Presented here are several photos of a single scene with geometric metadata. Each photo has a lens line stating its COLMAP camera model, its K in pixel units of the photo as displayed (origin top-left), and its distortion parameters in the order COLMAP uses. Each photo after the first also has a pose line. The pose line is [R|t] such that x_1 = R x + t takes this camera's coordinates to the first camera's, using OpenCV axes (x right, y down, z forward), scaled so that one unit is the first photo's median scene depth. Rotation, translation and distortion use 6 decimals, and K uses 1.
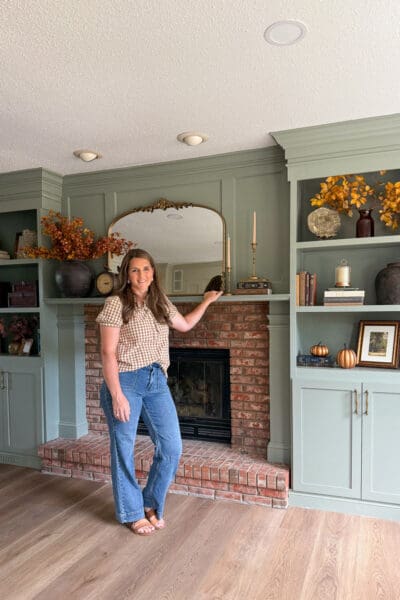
lens RADIAL K [[442.0, 0, 202.6], [0, 442.0, 331.8], [0, 0, 1]] dist [0.051229, -0.004043]
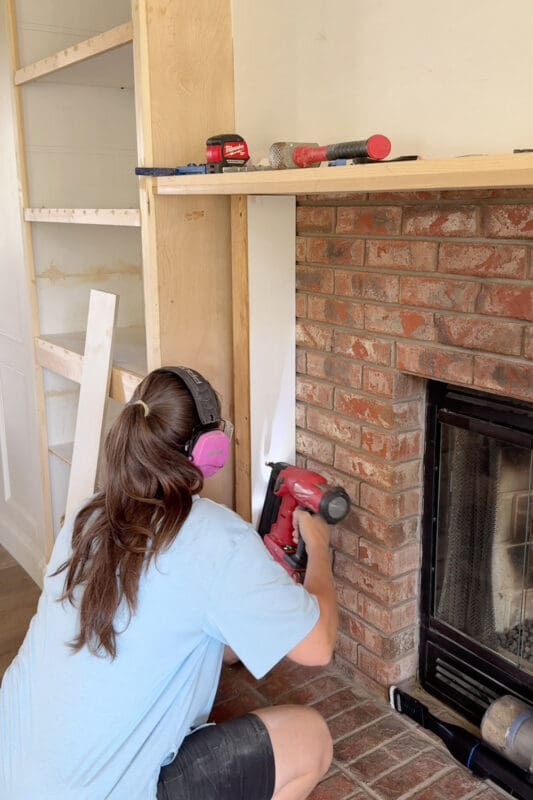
lens RADIAL K [[760.3, 0, 267.2], [0, 760.3, 385.7], [0, 0, 1]] dist [0.083886, -0.004599]
pose [[0.835679, 0.128390, -0.534001, -0.024547], [-0.026068, 0.980469, 0.194941, -0.045563], [0.548600, -0.148987, 0.822703, 0.687944]]
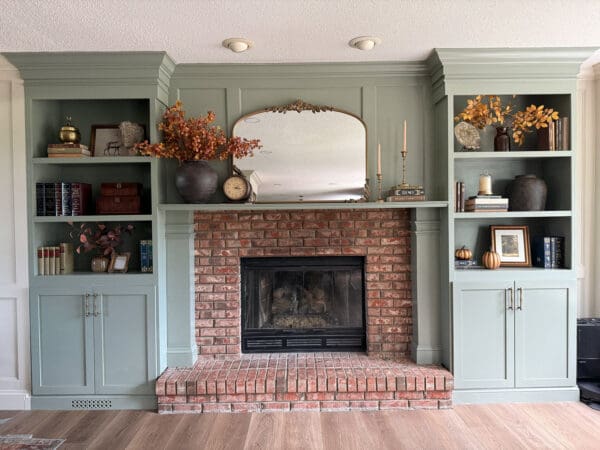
lens RADIAL K [[418.0, 0, 300.0], [0, 418.0, 225.0], [0, 0, 1]] dist [0.050654, -0.076198]
pose [[0.932248, -0.010819, 0.361657, -0.428458], [0.022997, 0.999303, -0.029388, -0.006048], [-0.361087, 0.035714, 0.931848, 0.174307]]
